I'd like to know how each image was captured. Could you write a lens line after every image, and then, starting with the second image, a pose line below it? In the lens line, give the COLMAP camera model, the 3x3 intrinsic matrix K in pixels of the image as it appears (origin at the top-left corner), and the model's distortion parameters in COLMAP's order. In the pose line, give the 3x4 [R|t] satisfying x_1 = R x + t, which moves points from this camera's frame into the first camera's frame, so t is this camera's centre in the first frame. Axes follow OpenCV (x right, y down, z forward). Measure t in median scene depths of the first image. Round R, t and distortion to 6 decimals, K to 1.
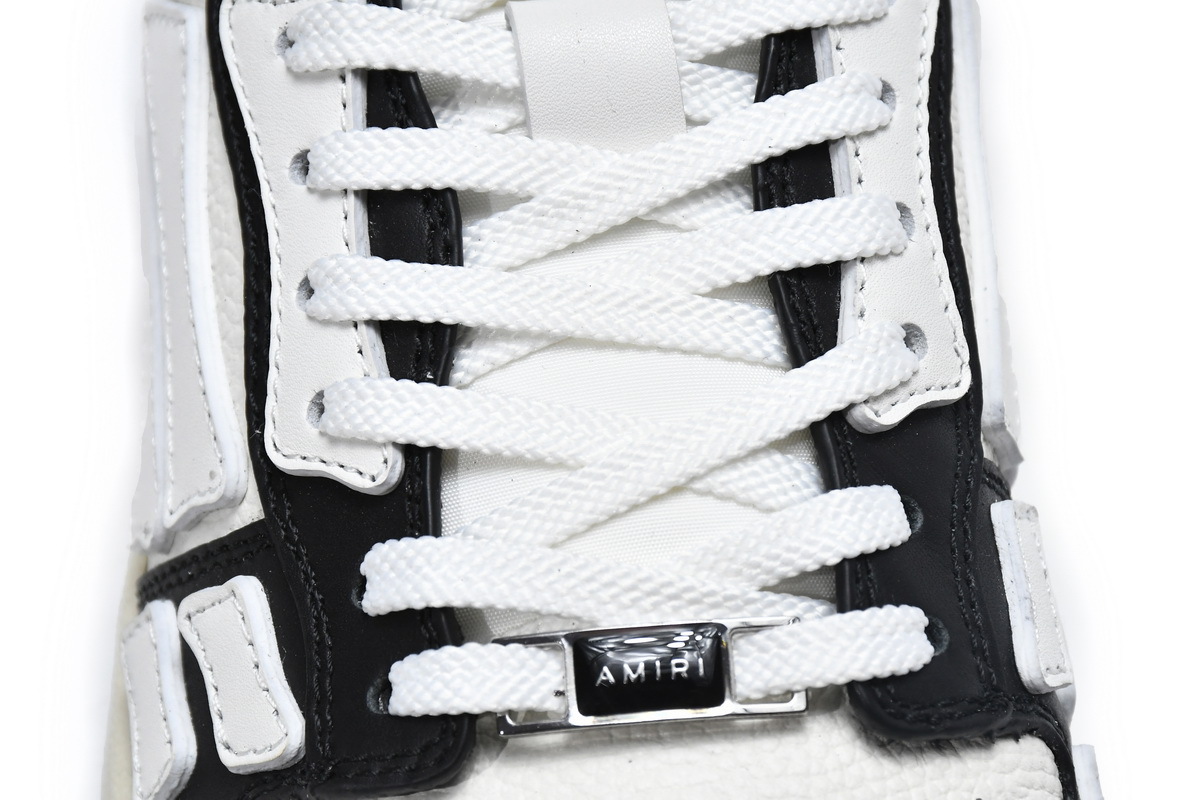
lens RADIAL K [[5305.1, 0, 600.0], [0, 5305.1, 400.0], [0, 0, 1]] dist [0.100370, 3.311082]
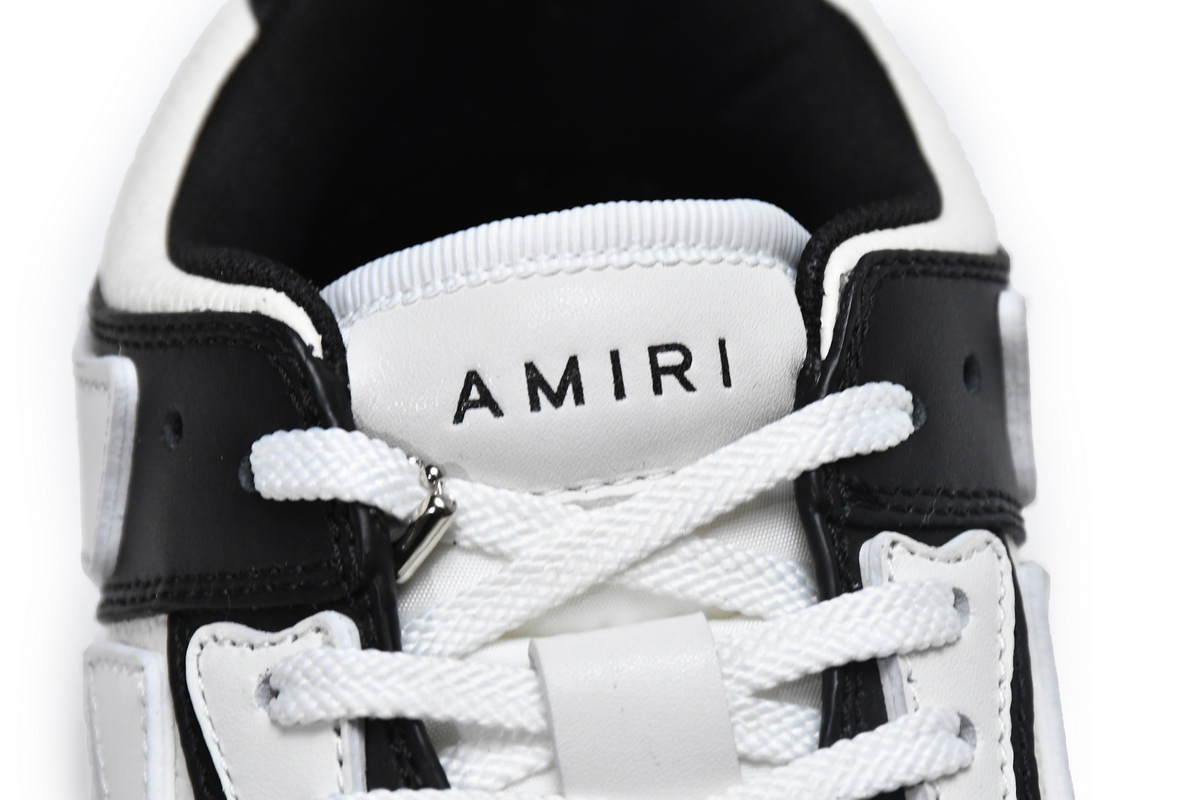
lens RADIAL K [[7197.6, 0, 600.0], [0, 7197.6, 400.0], [0, 0, 1]] dist [2.184854, -316.613832]
pose [[0.997970, -0.063672, 0.001168, -0.004873], [0.063512, 0.993777, -0.091511, -0.004752], [0.004666, 0.091400, 0.995803, -0.193202]]
